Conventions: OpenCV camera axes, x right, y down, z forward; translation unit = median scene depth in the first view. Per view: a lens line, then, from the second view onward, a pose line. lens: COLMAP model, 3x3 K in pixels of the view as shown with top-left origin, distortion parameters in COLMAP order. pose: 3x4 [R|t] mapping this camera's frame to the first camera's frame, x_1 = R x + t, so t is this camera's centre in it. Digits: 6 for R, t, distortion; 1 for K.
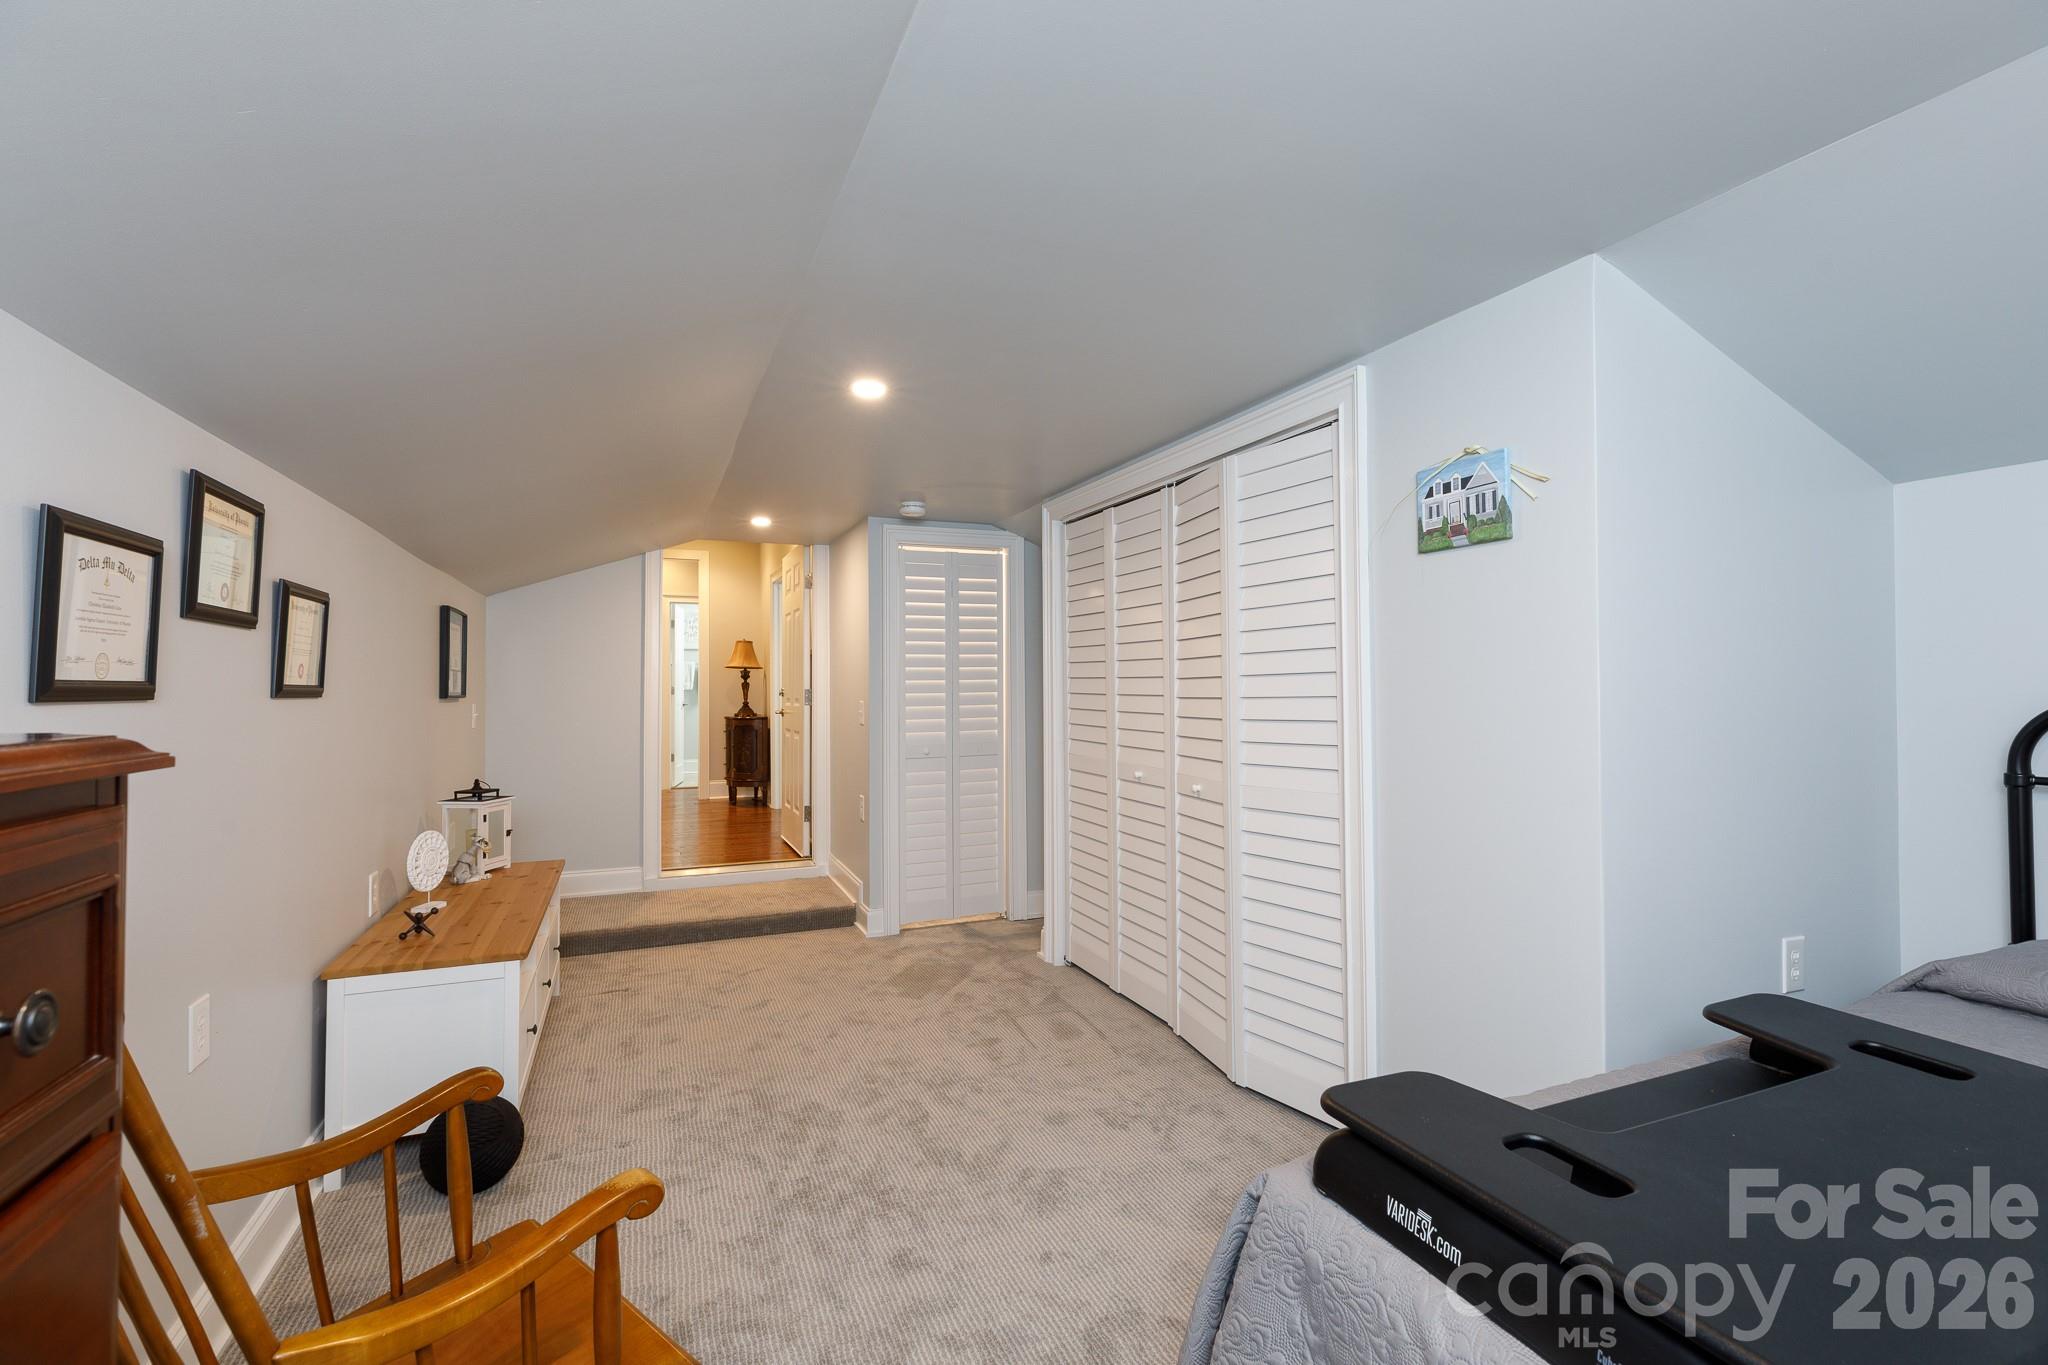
lens RADIAL K [[931.6, 0, 1039.4], [0, 931.6, 678.2], [0, 0, 1]] dist [0.000860, -0.000291]
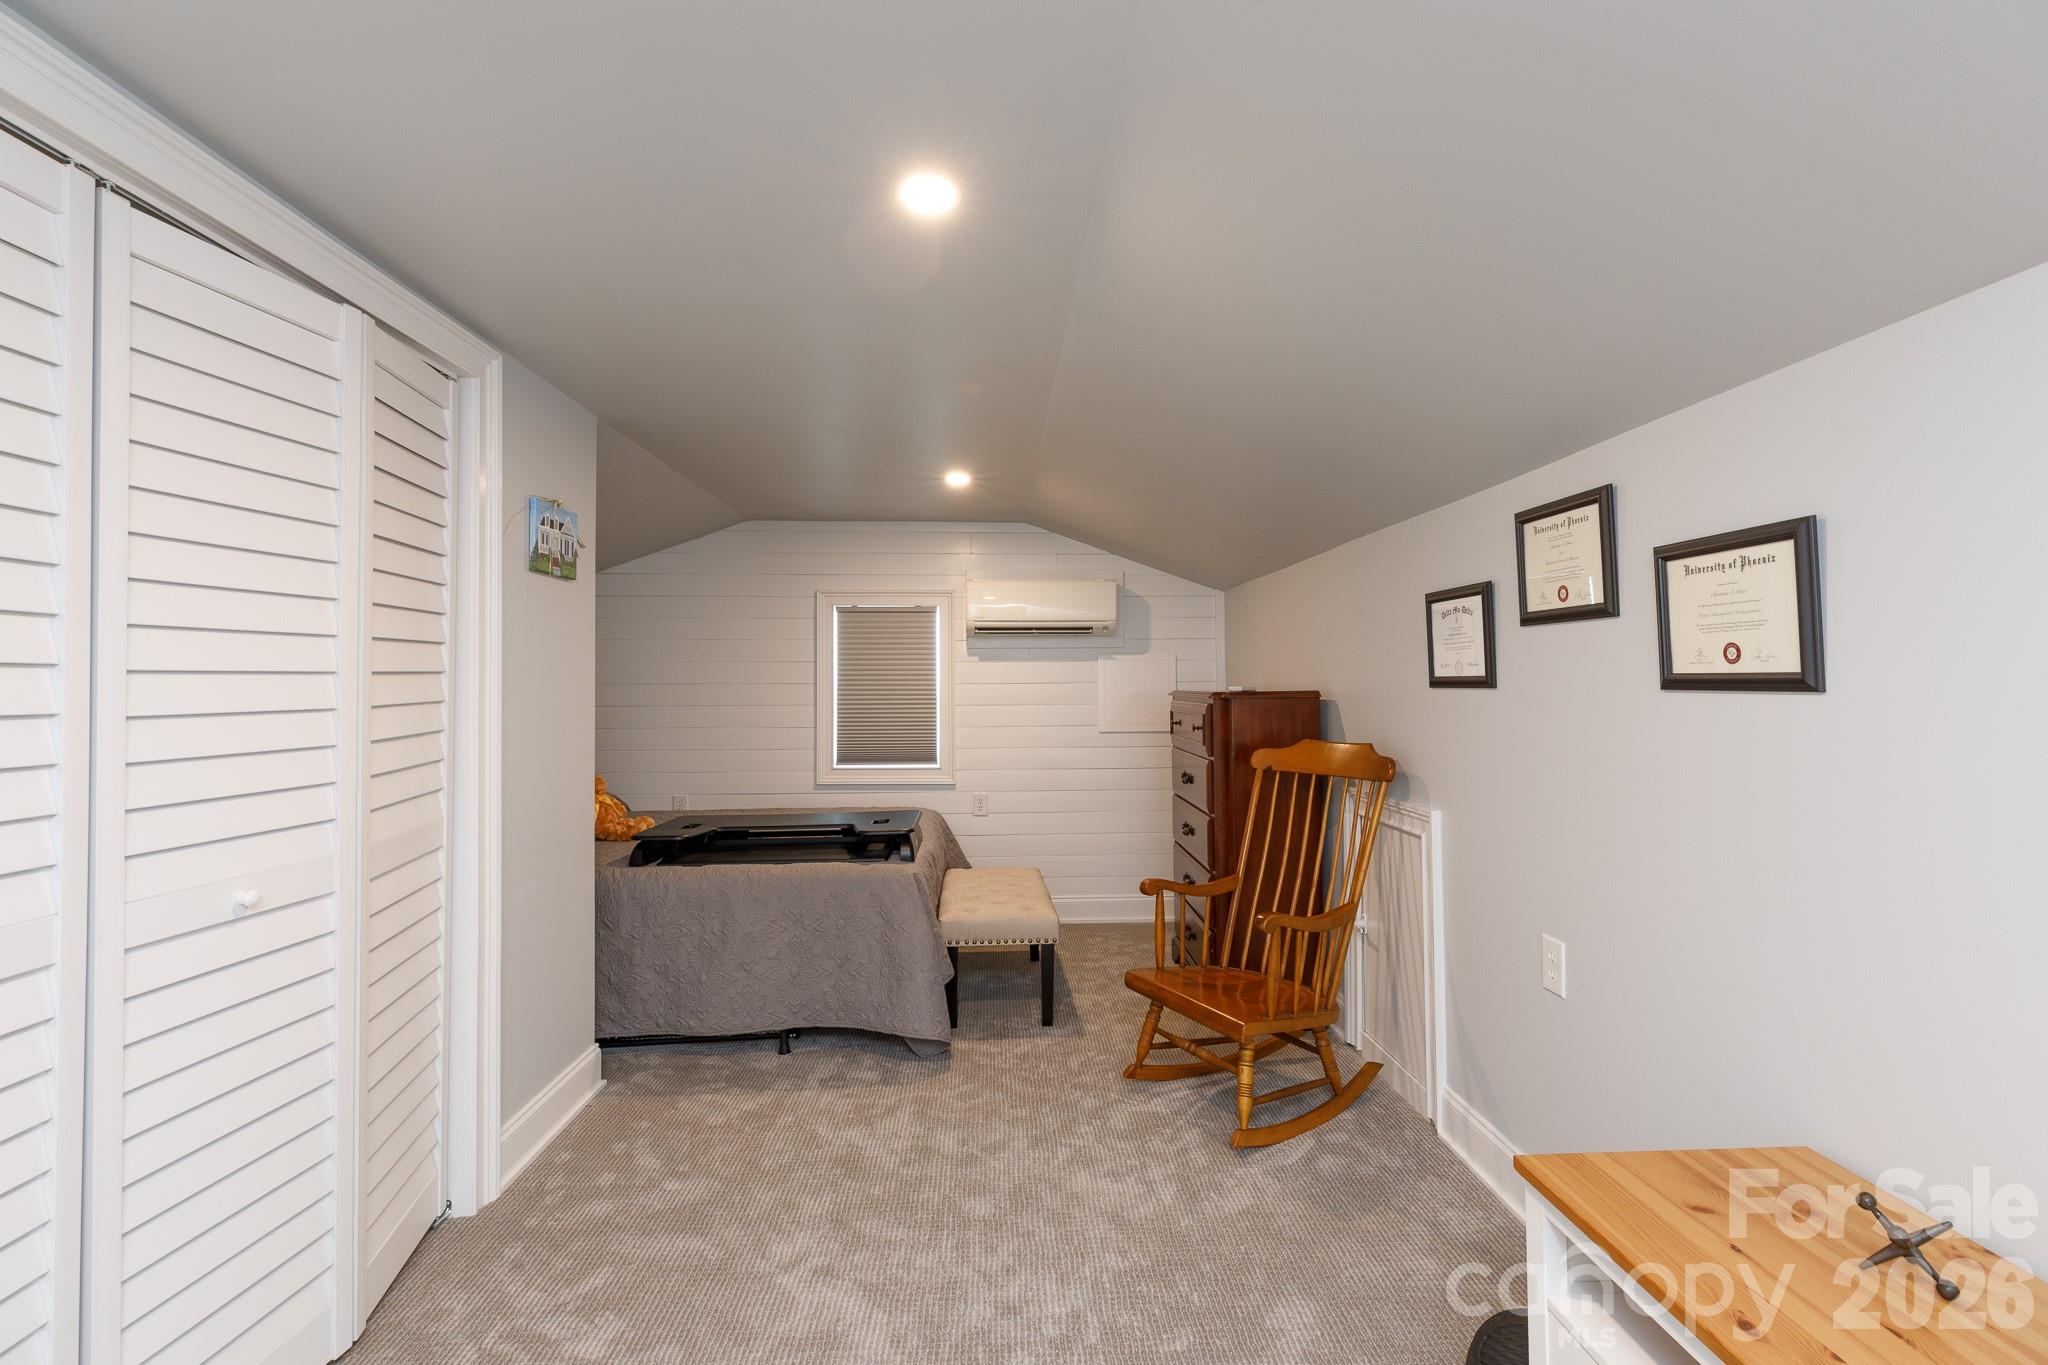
lens RADIAL K [[931.6, 0, 1039.4], [0, 931.6, 678.2], [0, 0, 1]] dist [0.000860, -0.000291]
pose [[-0.935677, 0.014037, 0.352577, -0.571726], [0.007847, 0.999789, -0.018980, 0.021863], [-0.352769, -0.014993, -0.935590, 1.904220]]
